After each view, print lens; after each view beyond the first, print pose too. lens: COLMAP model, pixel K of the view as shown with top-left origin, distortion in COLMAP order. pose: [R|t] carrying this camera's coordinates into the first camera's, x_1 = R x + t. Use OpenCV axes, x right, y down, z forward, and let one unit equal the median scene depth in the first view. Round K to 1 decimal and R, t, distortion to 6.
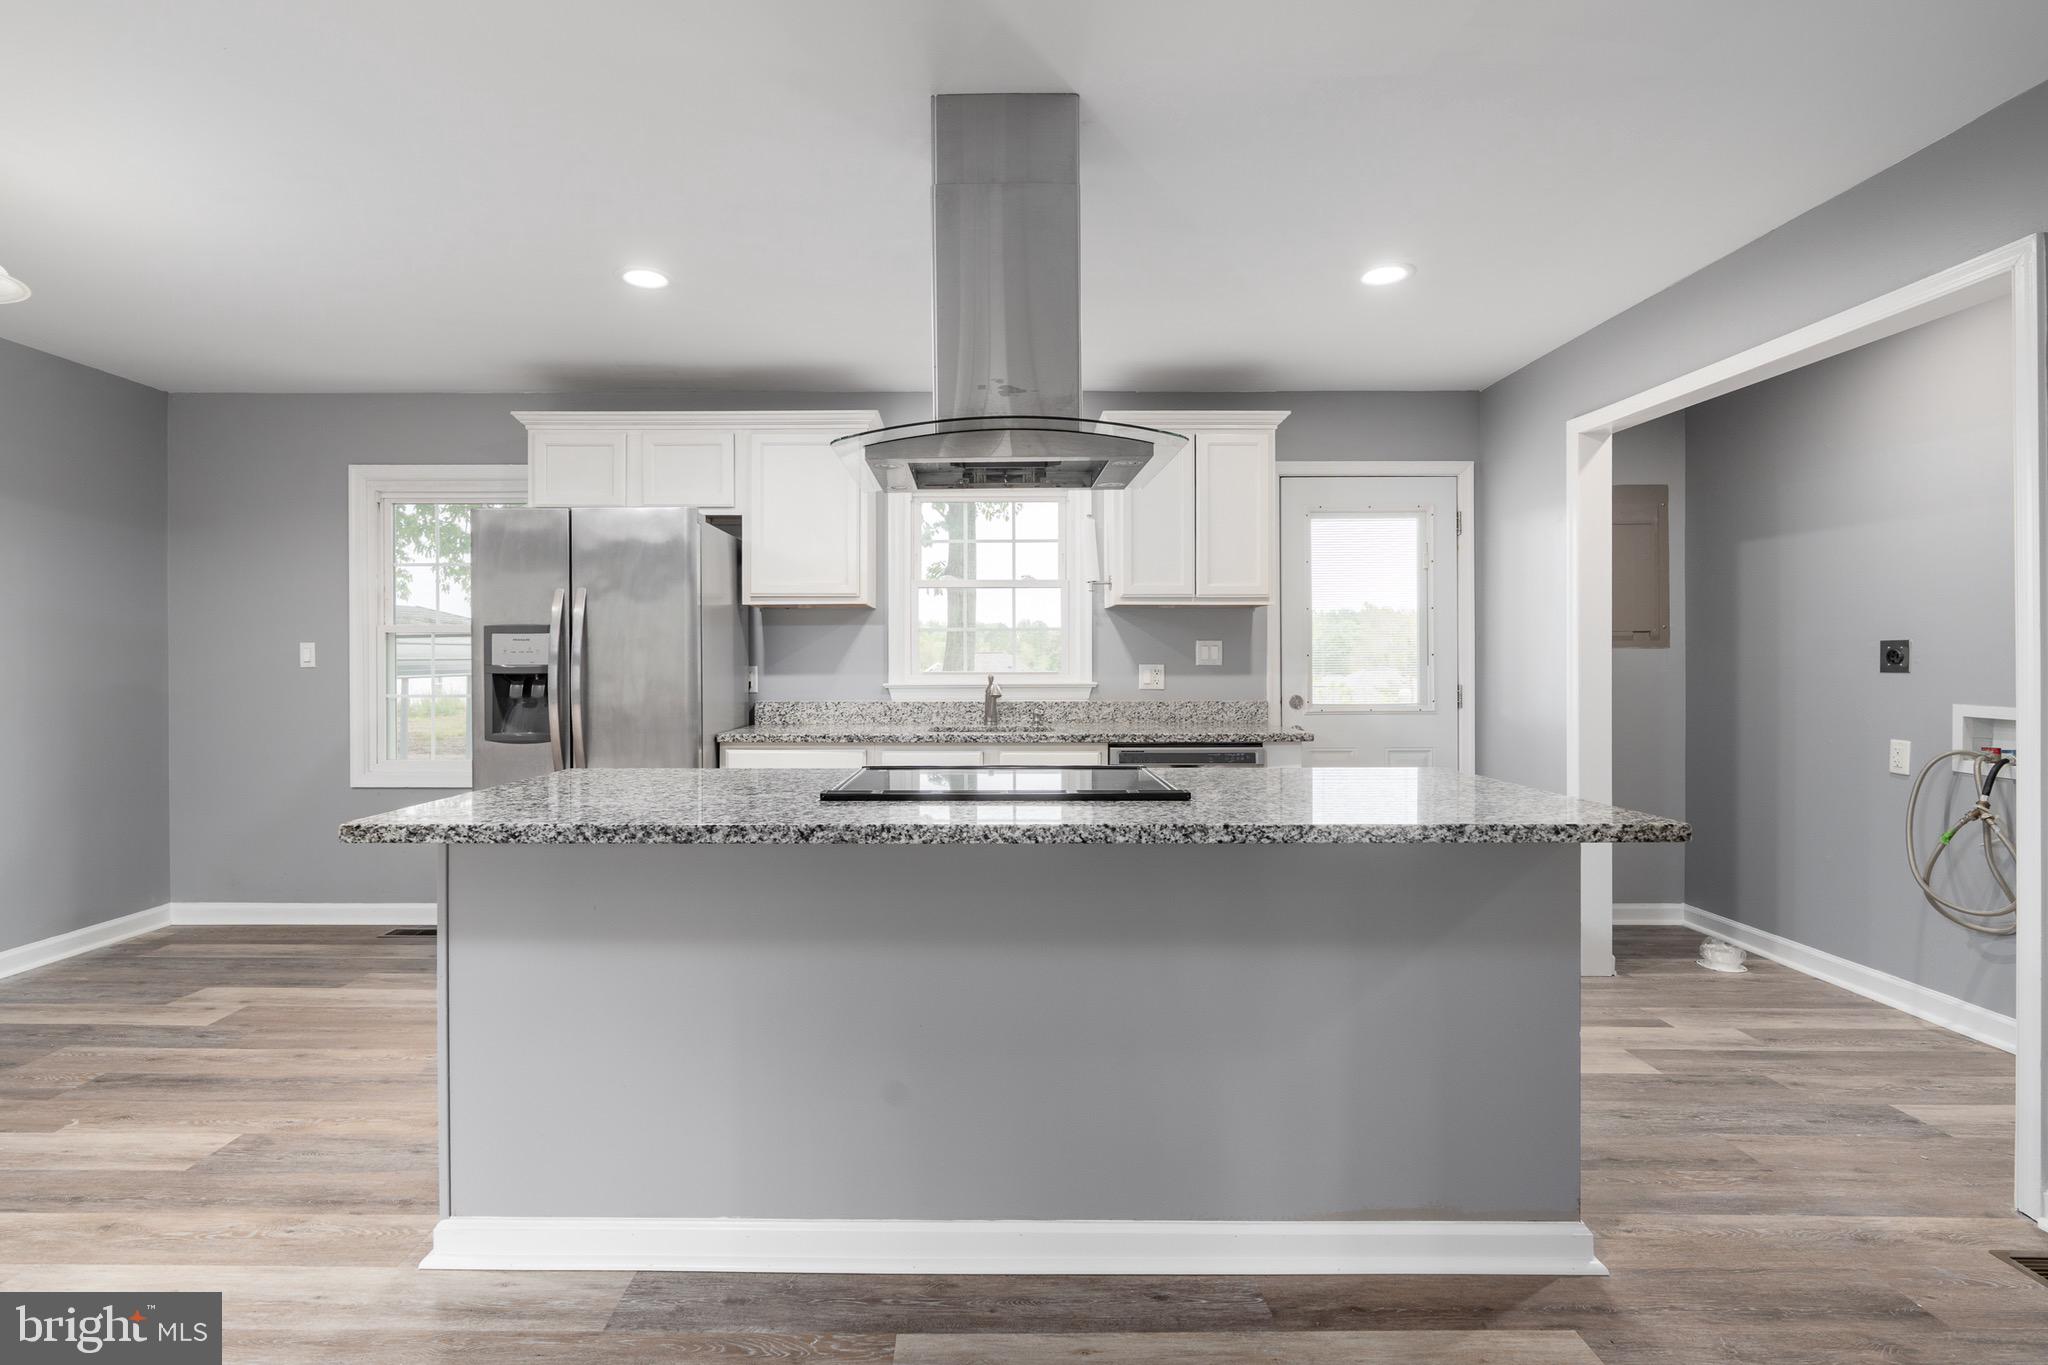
lens RADIAL K [[952.6, 0, 981.1], [0, 952.6, 663.9], [0, 0, 1]] dist [-0.004553, 0.000439]
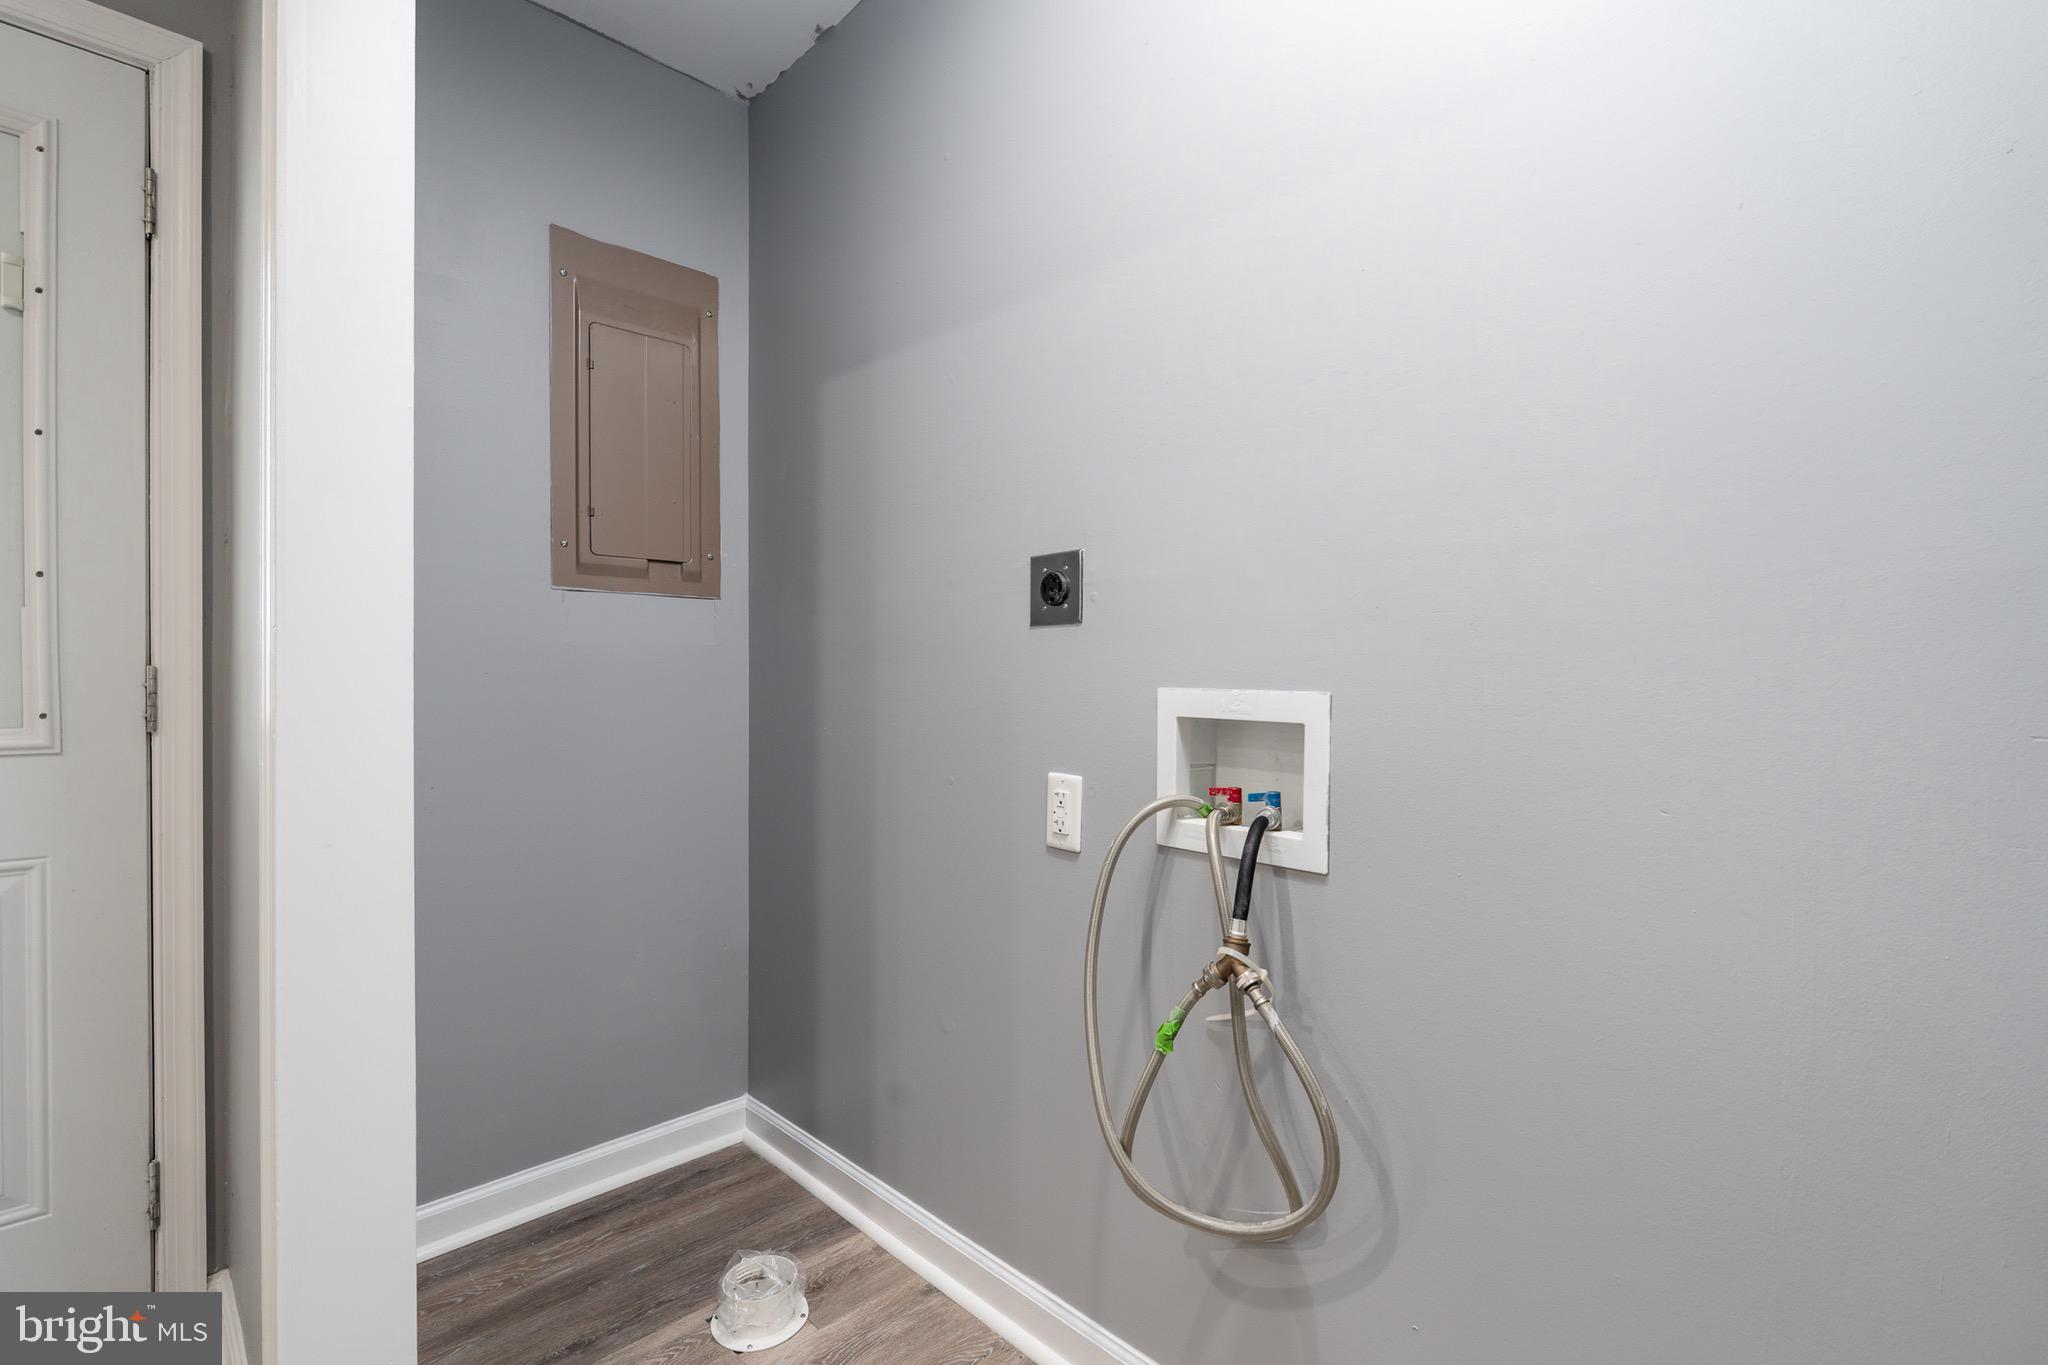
lens RADIAL K [[927.3, 0, 1021.7], [0, 927.3, 680.2], [0, 0, 1]] dist [-0.003639, -0.000393]
pose [[0.711744, 0.001018, 0.702438, 0.574843], [0.000699, 0.999997, -0.002157, 0.032787], [-0.702439, 0.002026, 0.711741, 0.624633]]
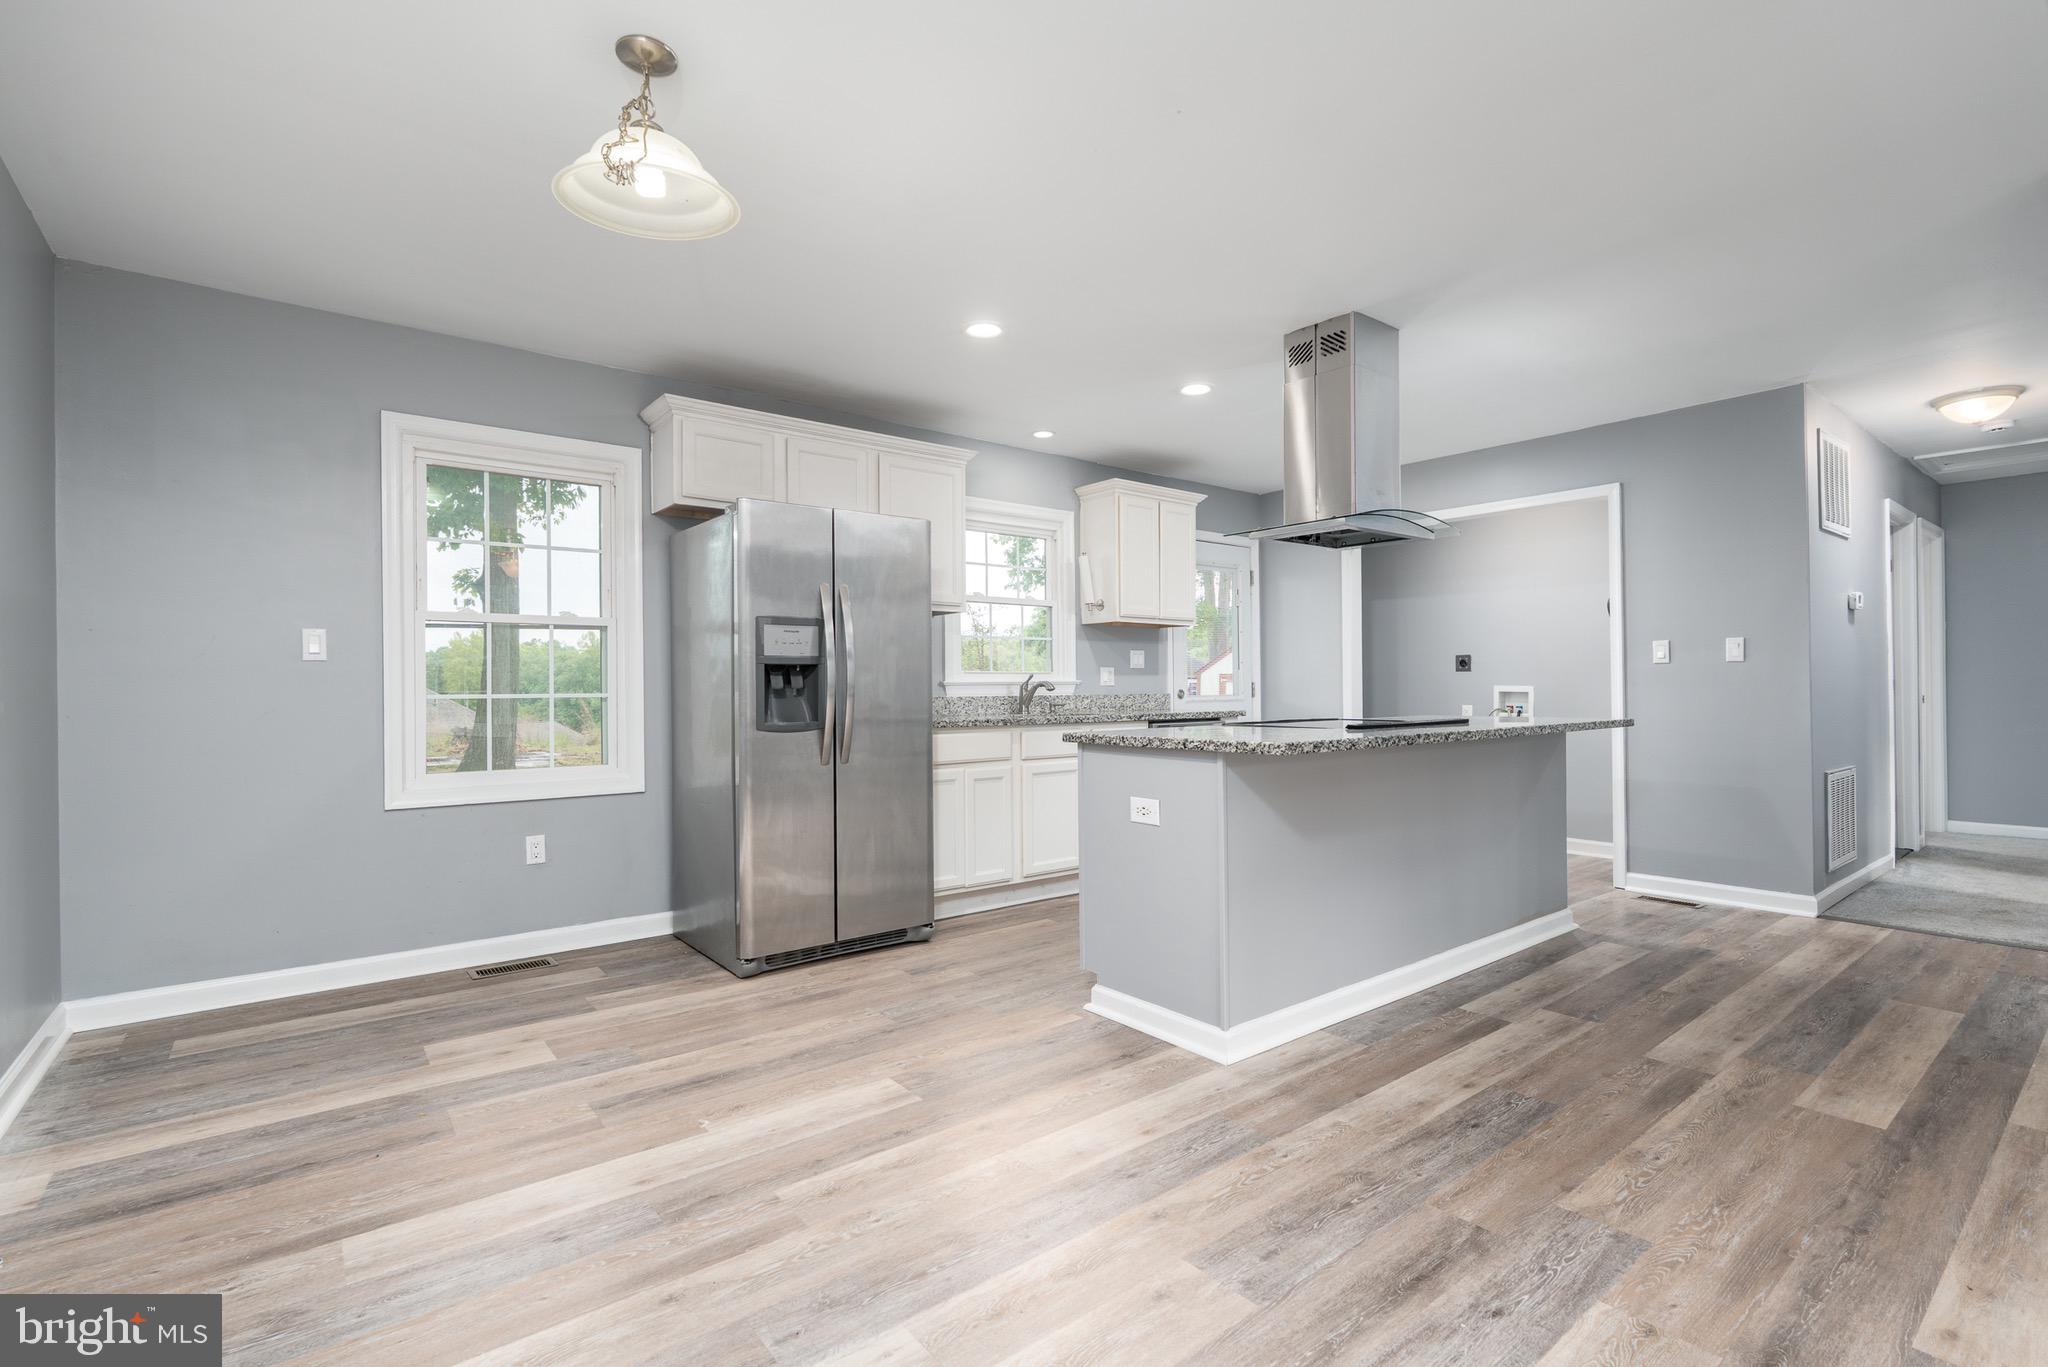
lens RADIAL K [[932.7, 0, 1031.2], [0, 932.7, 688.3], [0, 0, 1]] dist [-0.004845, 0.000179]
pose [[0.779431, -0.004373, 0.626473, -0.853802], [0.006704, 0.999977, -0.001360, 0.036666], [-0.626453, 0.005260, 0.779442, 0.047852]]
